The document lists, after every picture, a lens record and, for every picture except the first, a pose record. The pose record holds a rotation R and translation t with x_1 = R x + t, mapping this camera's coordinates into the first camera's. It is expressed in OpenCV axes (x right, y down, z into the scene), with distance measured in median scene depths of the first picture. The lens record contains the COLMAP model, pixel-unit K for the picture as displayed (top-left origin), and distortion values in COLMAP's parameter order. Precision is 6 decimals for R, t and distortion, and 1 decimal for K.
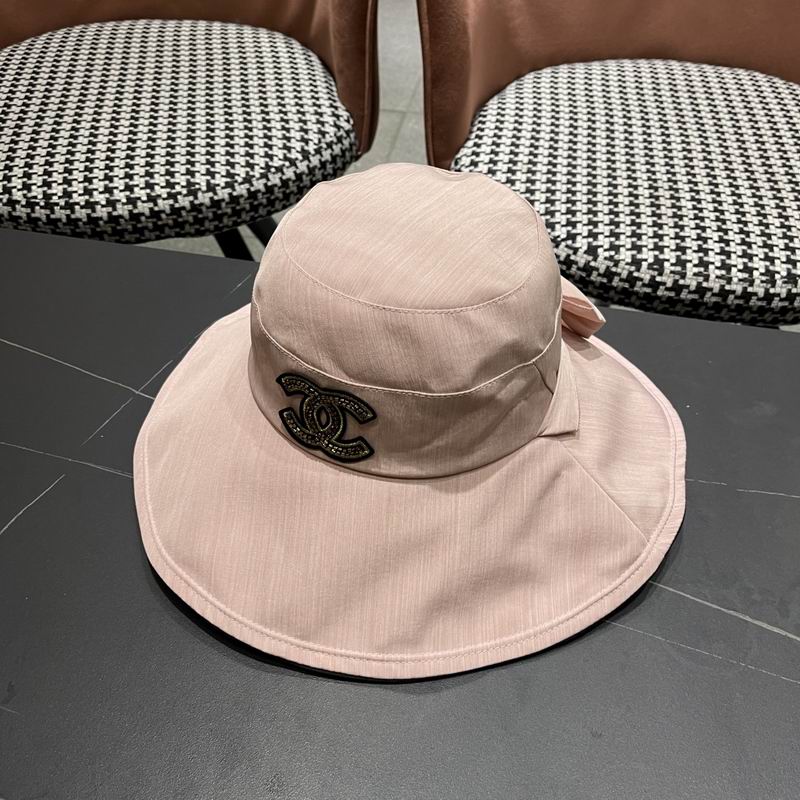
lens RADIAL K [[815.3, 0, 398.5], [0, 815.3, 413.5], [0, 0, 1]] dist [0.017256, 0.000000]
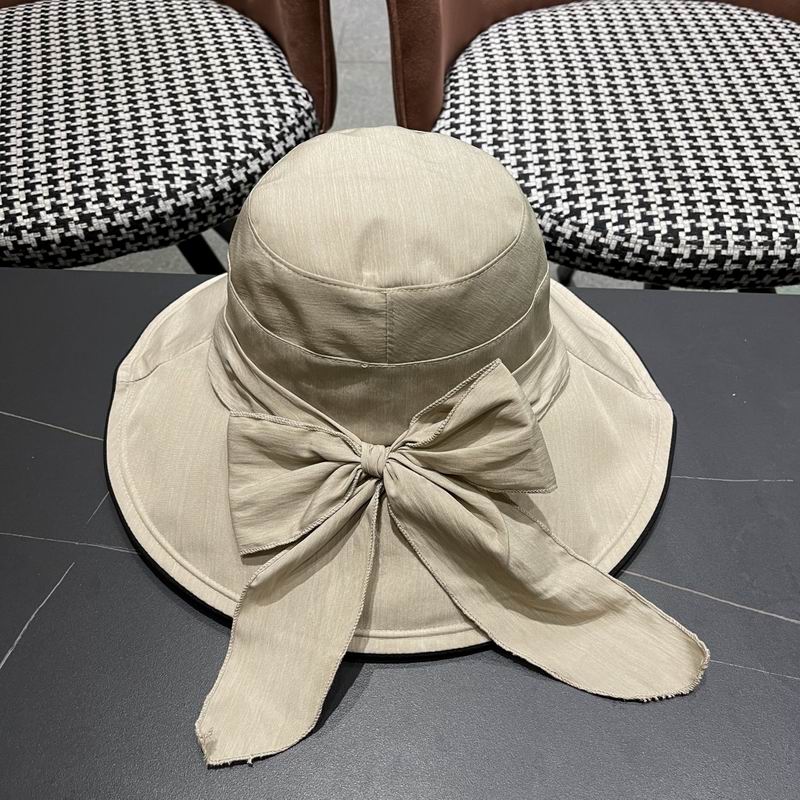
lens RADIAL K [[815.3, 0, 396.7], [0, 815.3, 403.4], [0, 0, 1]] dist [0.017256, 0.000000]
pose [[0.991071, -0.115453, 0.066695, -0.072127], [0.110964, 0.991529, 0.067510, -0.081809], [-0.073924, -0.059507, 0.995487, 0.074362]]
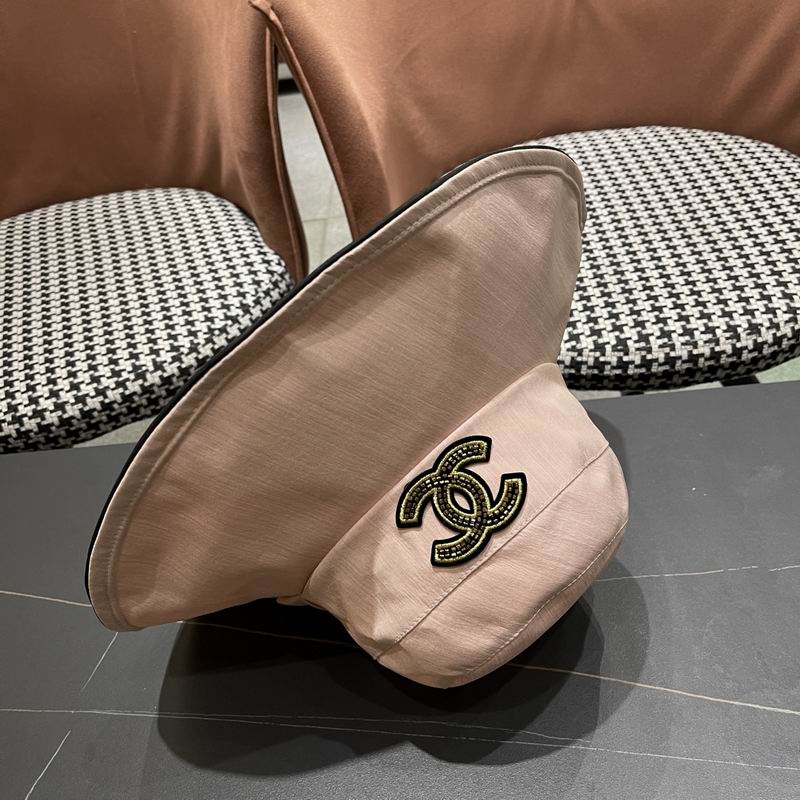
lens RADIAL K [[815.3, 0, 404.6], [0, 815.3, 412.7], [0, 0, 1]] dist [0.017256, 0.000000]
pose [[0.971850, -0.230593, 0.048311, -0.003933], [0.233897, 0.968931, -0.080404, -0.076895], [-0.028270, 0.089440, 0.995591, 0.028261]]
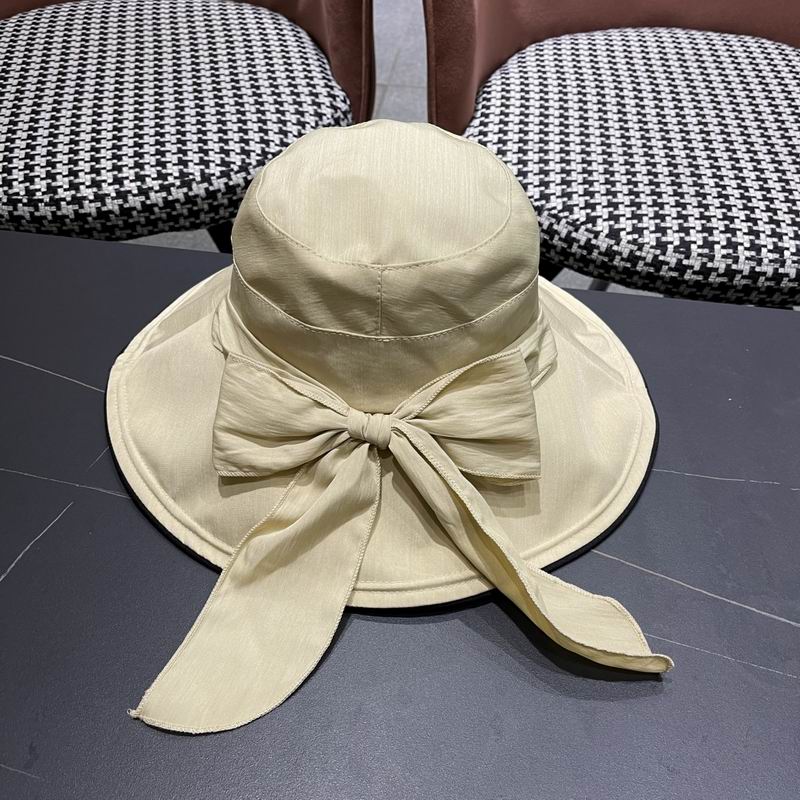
lens RADIAL K [[815.3, 0, 400.9], [0, 815.3, 402.3], [0, 0, 1]] dist [0.017256, 0.000000]
pose [[0.998849, -0.037017, 0.030507, -0.044200], [0.036352, 0.999095, 0.022085, -0.031492], [-0.031297, -0.020950, 0.999291, 0.049020]]
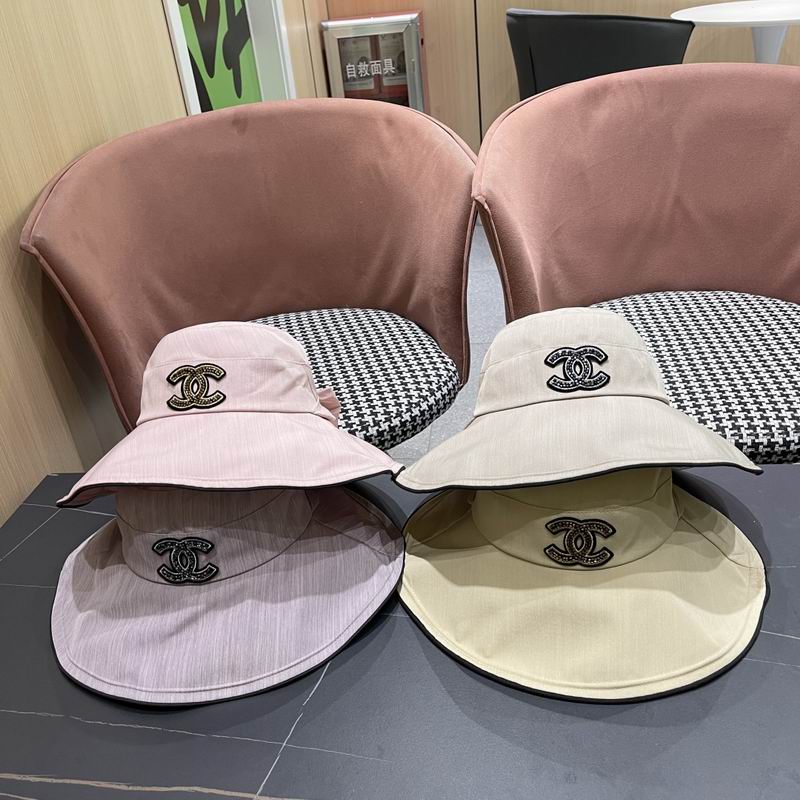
lens RADIAL K [[815.3, 0, 391.4], [0, 815.3, 414.3], [0, 0, 1]] dist [0.017256, 0.000000]
pose [[0.990795, -0.135247, 0.005821, -0.213059], [0.132259, 0.957950, -0.254634, 0.074314], [0.028862, 0.253060, 0.967020, -0.380030]]
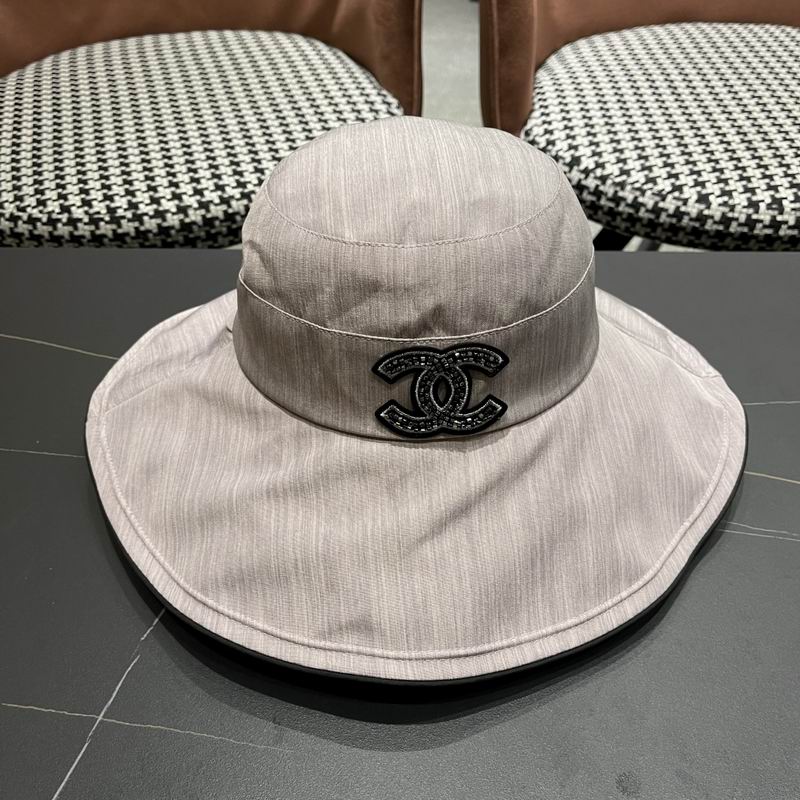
lens RADIAL K [[815.3, 0, 394.7], [0, 815.3, 407.4], [0, 0, 1]] dist [0.017256, 0.000000]
pose [[0.988884, -0.127023, 0.077293, -0.211945], [0.130628, 0.990477, -0.043503, 0.035238], [-0.071031, 0.053116, 0.996059, 0.074499]]
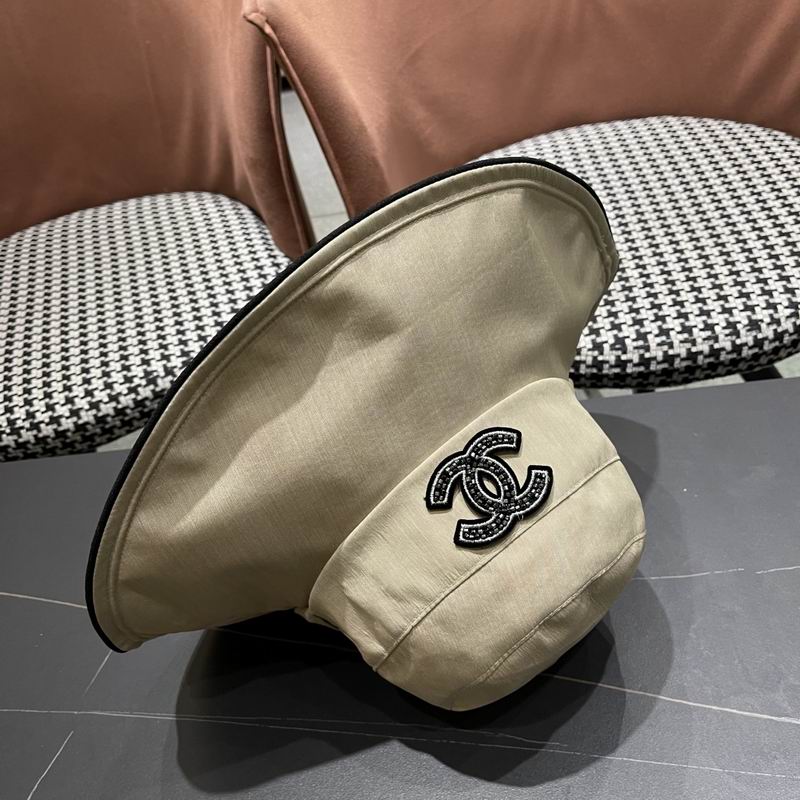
lens RADIAL K [[815.3, 0, 410.8], [0, 815.3, 402.1], [0, 0, 1]] dist [0.017256, 0.000000]
pose [[0.969067, -0.246787, -0.002372, 0.051811], [0.245710, 0.965651, -0.084531, -0.083937], [0.023152, 0.081333, 0.996418, 0.012766]]
